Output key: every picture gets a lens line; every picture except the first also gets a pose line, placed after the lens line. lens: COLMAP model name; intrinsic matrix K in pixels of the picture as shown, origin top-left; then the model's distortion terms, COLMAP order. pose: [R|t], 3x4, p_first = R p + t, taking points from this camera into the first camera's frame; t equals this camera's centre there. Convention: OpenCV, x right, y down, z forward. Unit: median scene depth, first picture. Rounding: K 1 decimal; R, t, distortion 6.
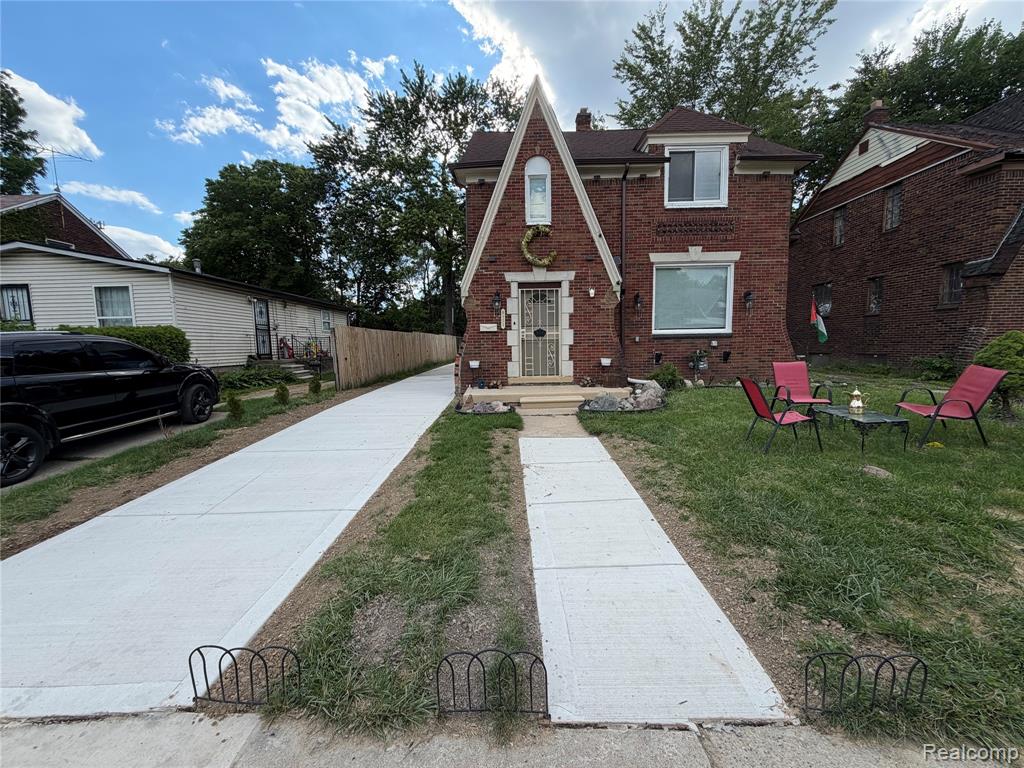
lens RADIAL K [[406.2, 0, 510.8], [0, 406.2, 385.7], [0, 0, 1]] dist [-0.000526, 0.000094]
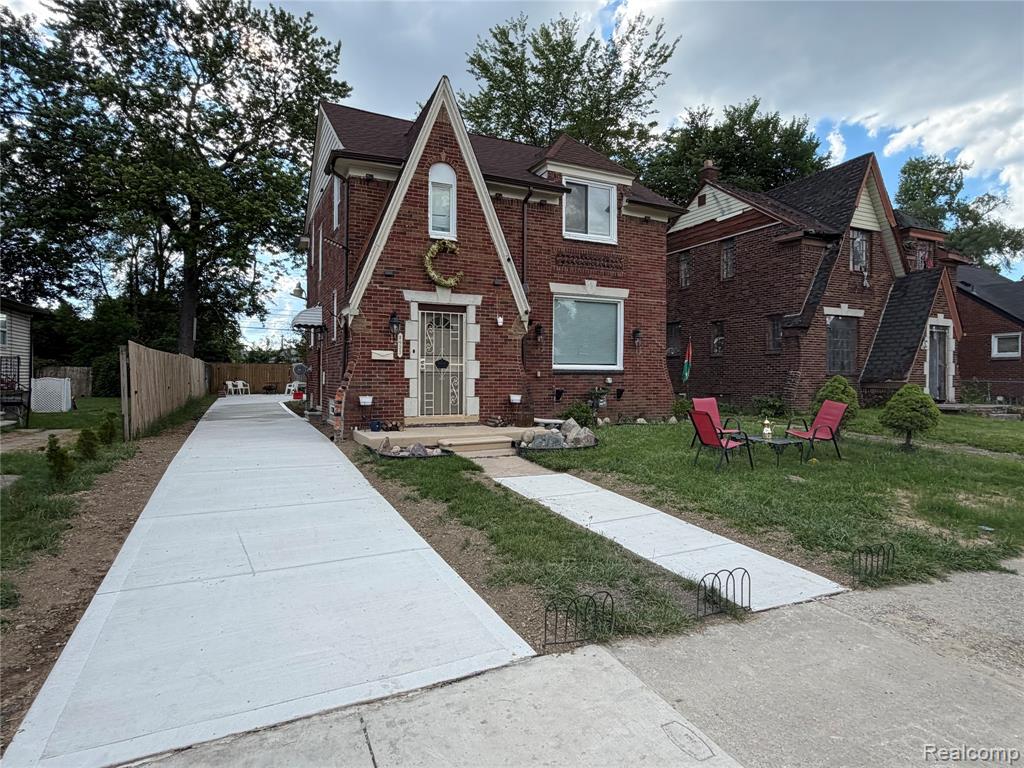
lens RADIAL K [[576.6, 0, 515.5], [0, 576.6, 381.9], [0, 0, 1]] dist [0.000677, -0.001383]
pose [[0.896711, 0.019053, 0.442206, -0.317281], [0.023454, 0.995624, -0.090458, 0.018771], [-0.441994, 0.091486, 0.892340, -0.126955]]
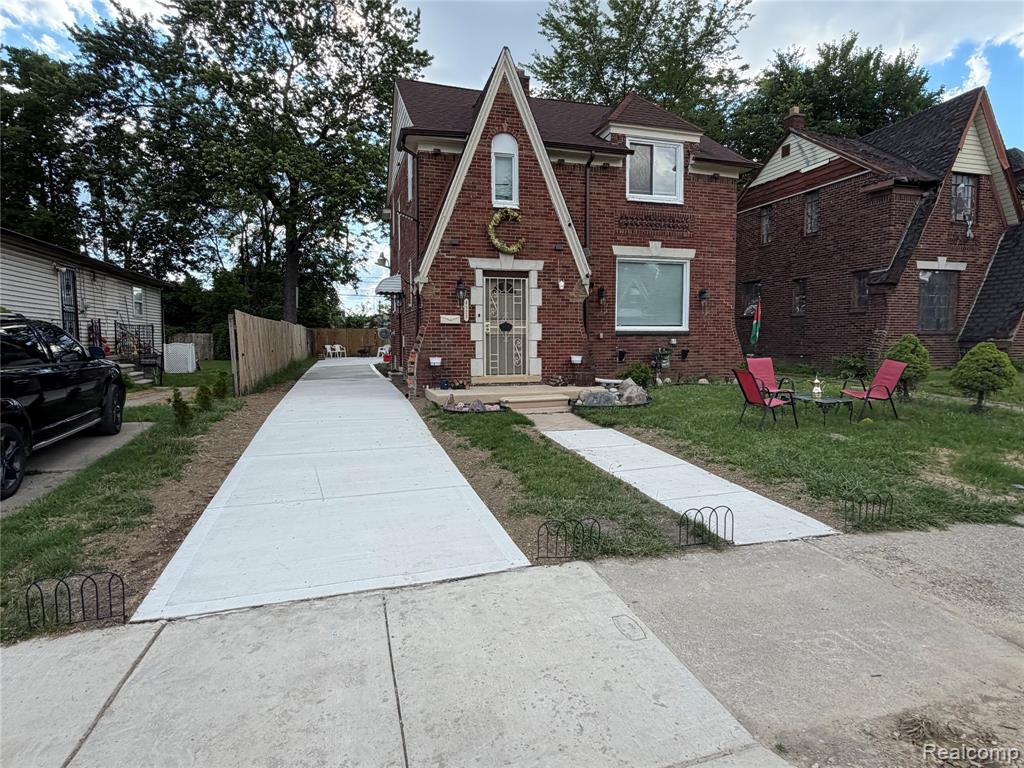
lens RADIAL K [[576.6, 0, 515.5], [0, 576.6, 381.9], [0, 0, 1]] dist [0.000677, -0.001383]
pose [[0.954526, -0.006790, 0.298050, -0.285809], [0.016186, 0.999446, -0.029068, 0.028446], [-0.297687, 0.032571, 0.954108, -0.212173]]
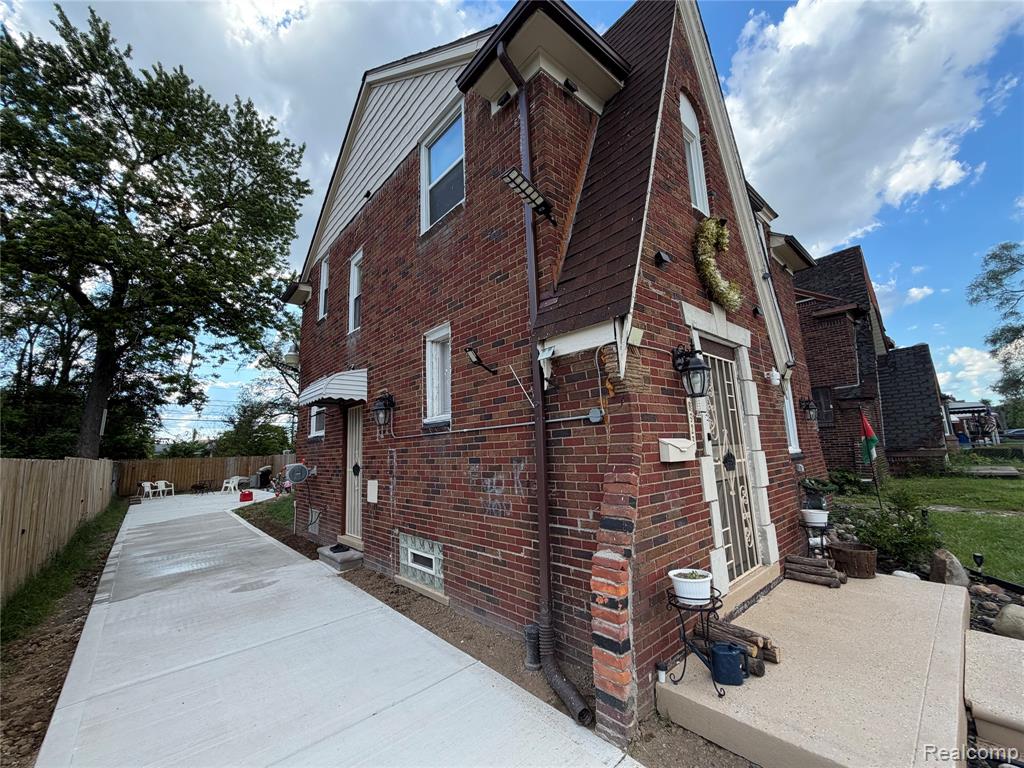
lens RADIAL K [[406.2, 0, 510.8], [0, 406.2, 385.7], [0, 0, 1]] dist [-0.000526, 0.000094]
pose [[0.743692, 0.090468, 0.662373, -0.358834], [0.096543, 0.965881, -0.240318, -0.126442], [-0.661515, 0.242670, 0.709584, 0.838542]]
